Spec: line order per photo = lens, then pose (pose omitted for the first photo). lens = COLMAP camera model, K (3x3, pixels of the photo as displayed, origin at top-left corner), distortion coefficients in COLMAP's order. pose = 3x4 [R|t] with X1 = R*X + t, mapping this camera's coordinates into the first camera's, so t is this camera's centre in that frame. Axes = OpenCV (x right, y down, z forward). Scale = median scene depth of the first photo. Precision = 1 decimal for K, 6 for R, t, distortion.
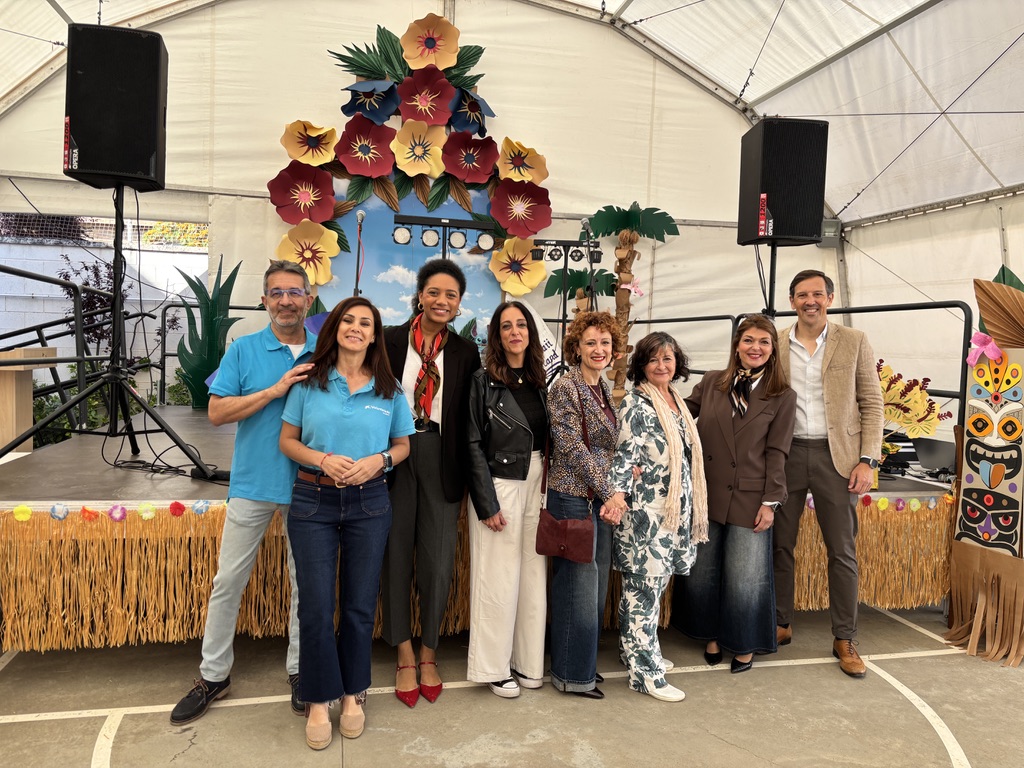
lens RADIAL K [[778.7, 0, 515.3], [0, 778.7, 380.5], [0, 0, 1]] dist [0.038307, -0.048954]
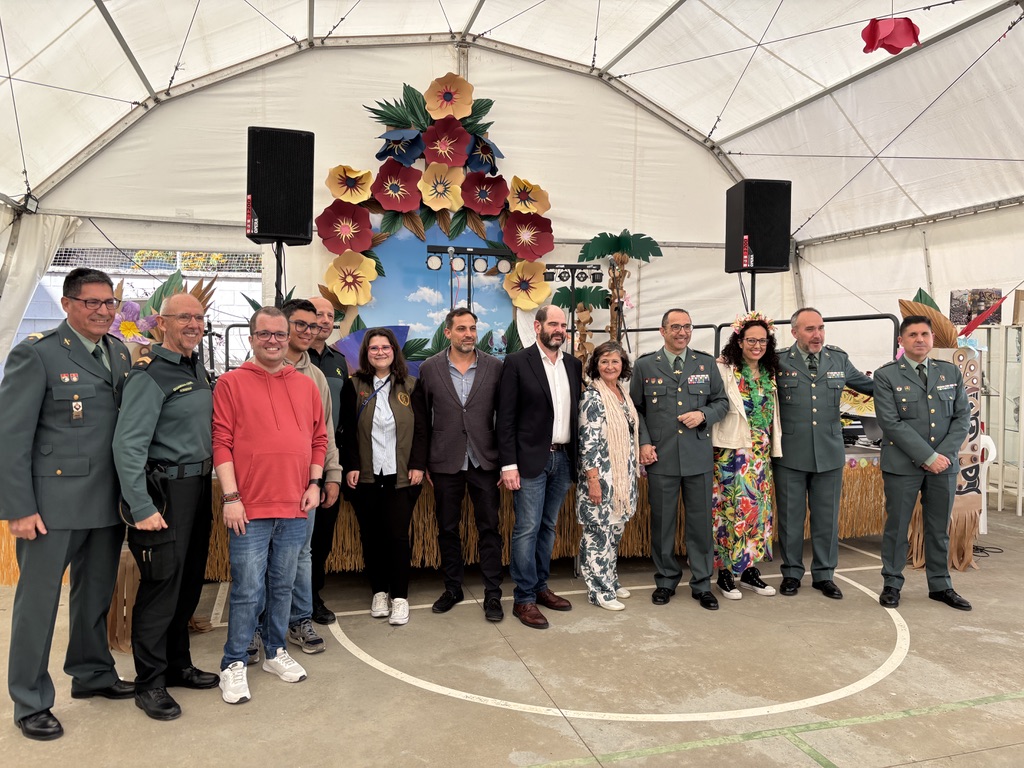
lens RADIAL K [[778.7, 0, 514.9], [0, 778.7, 376.4], [0, 0, 1]] dist [0.038307, -0.048954]
pose [[0.998087, -0.026465, 0.055877, -0.087110], [0.027087, 0.999579, -0.010408, 0.001912], [-0.055578, 0.011902, 0.998383, -0.170518]]
